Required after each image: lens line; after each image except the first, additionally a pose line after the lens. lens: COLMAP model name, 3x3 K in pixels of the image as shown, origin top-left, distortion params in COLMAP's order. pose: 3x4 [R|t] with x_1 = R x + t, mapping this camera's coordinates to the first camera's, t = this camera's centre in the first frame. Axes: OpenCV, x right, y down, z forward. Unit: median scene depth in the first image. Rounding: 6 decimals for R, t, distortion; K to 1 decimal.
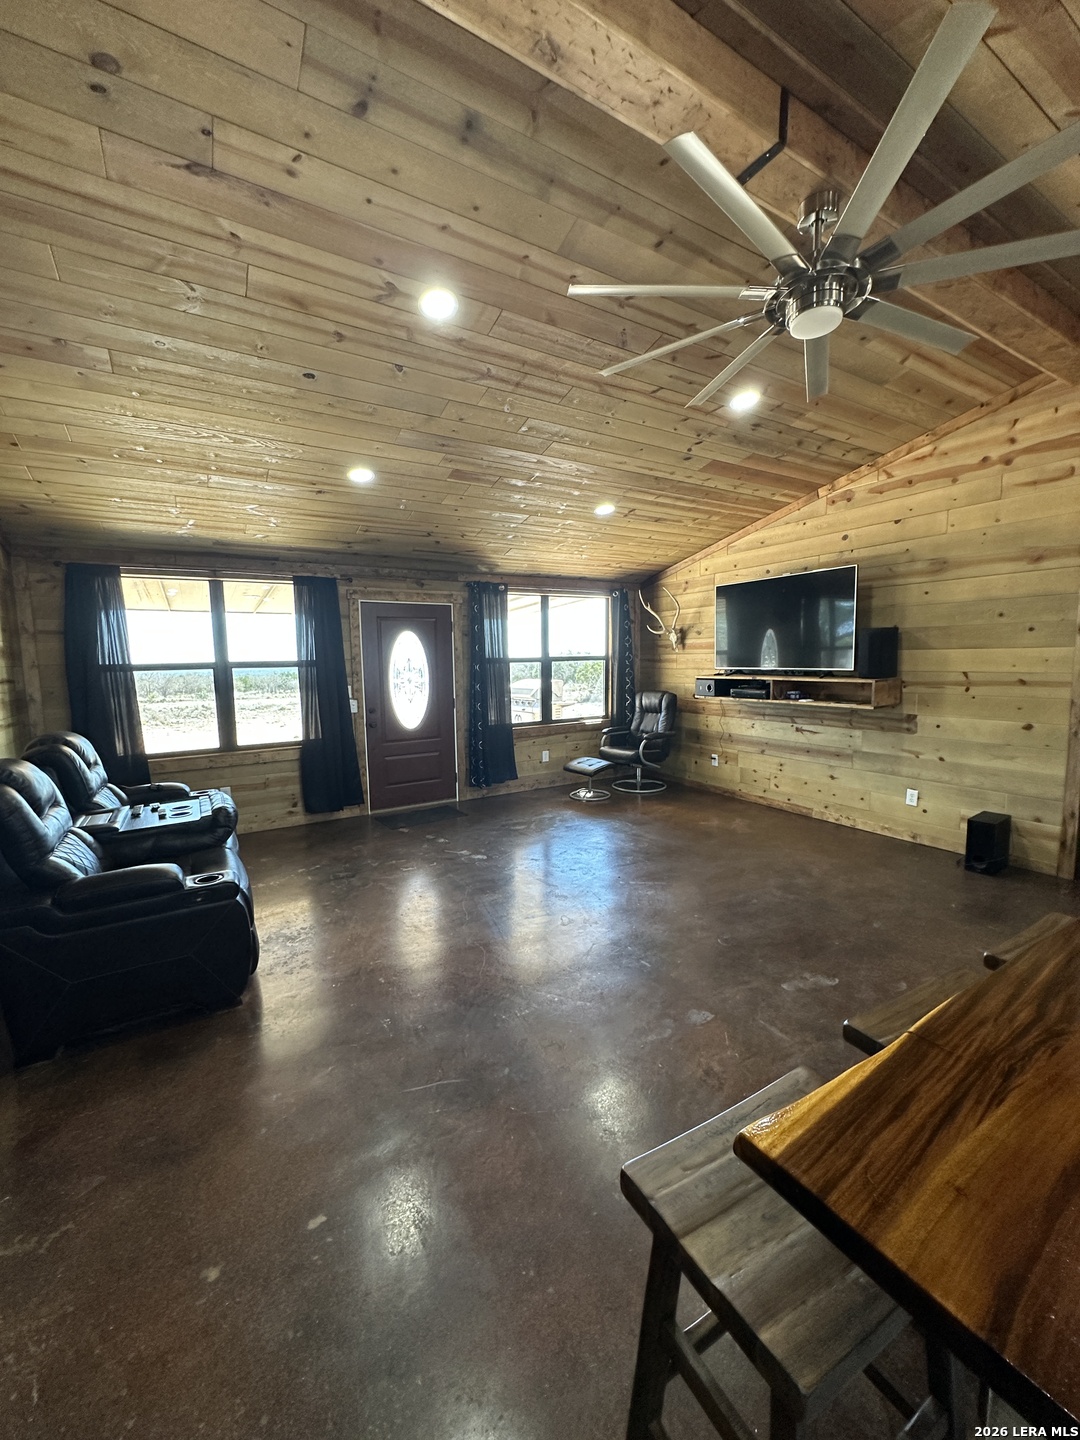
lens RADIAL K [[568.7, 0, 540.9], [0, 568.7, 719.8], [0, 0, 1]] dist [-0.003012, 0.000658]
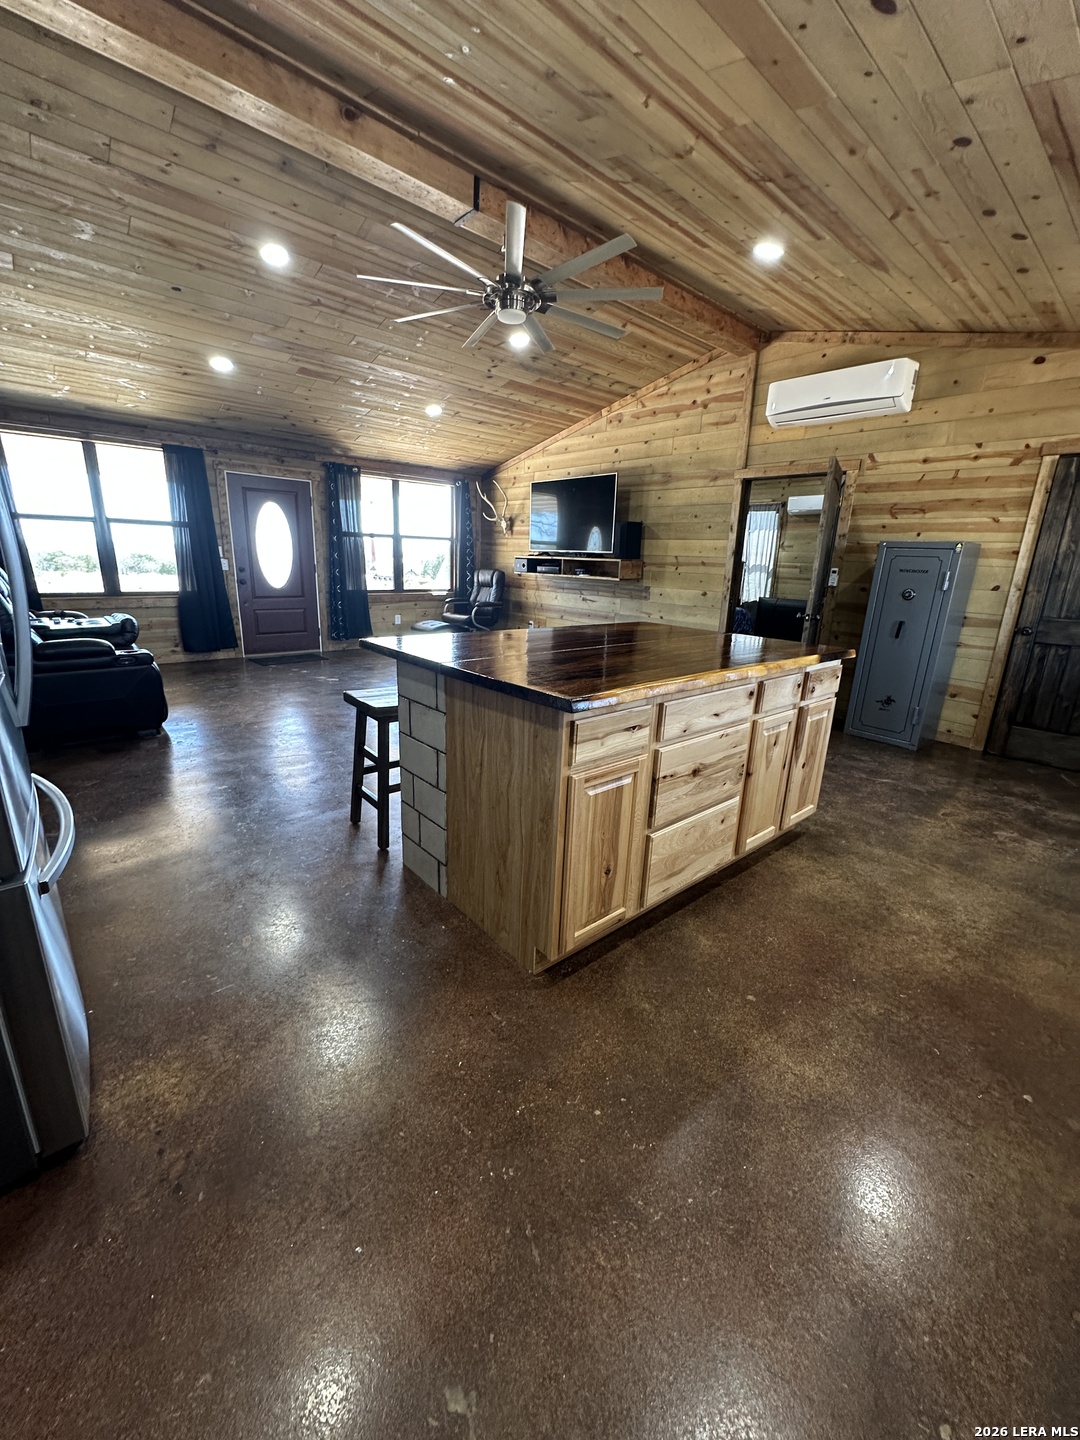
lens RADIAL K [[568.7, 0, 538.0], [0, 568.7, 717.0], [0, 0, 1]] dist [-0.003012, 0.000658]
pose [[0.983147, 0.003878, 0.182776, 0.129107], [-0.034210, 0.986018, 0.163092, 0.097181], [-0.179588, -0.166597, 0.969533, -0.422165]]
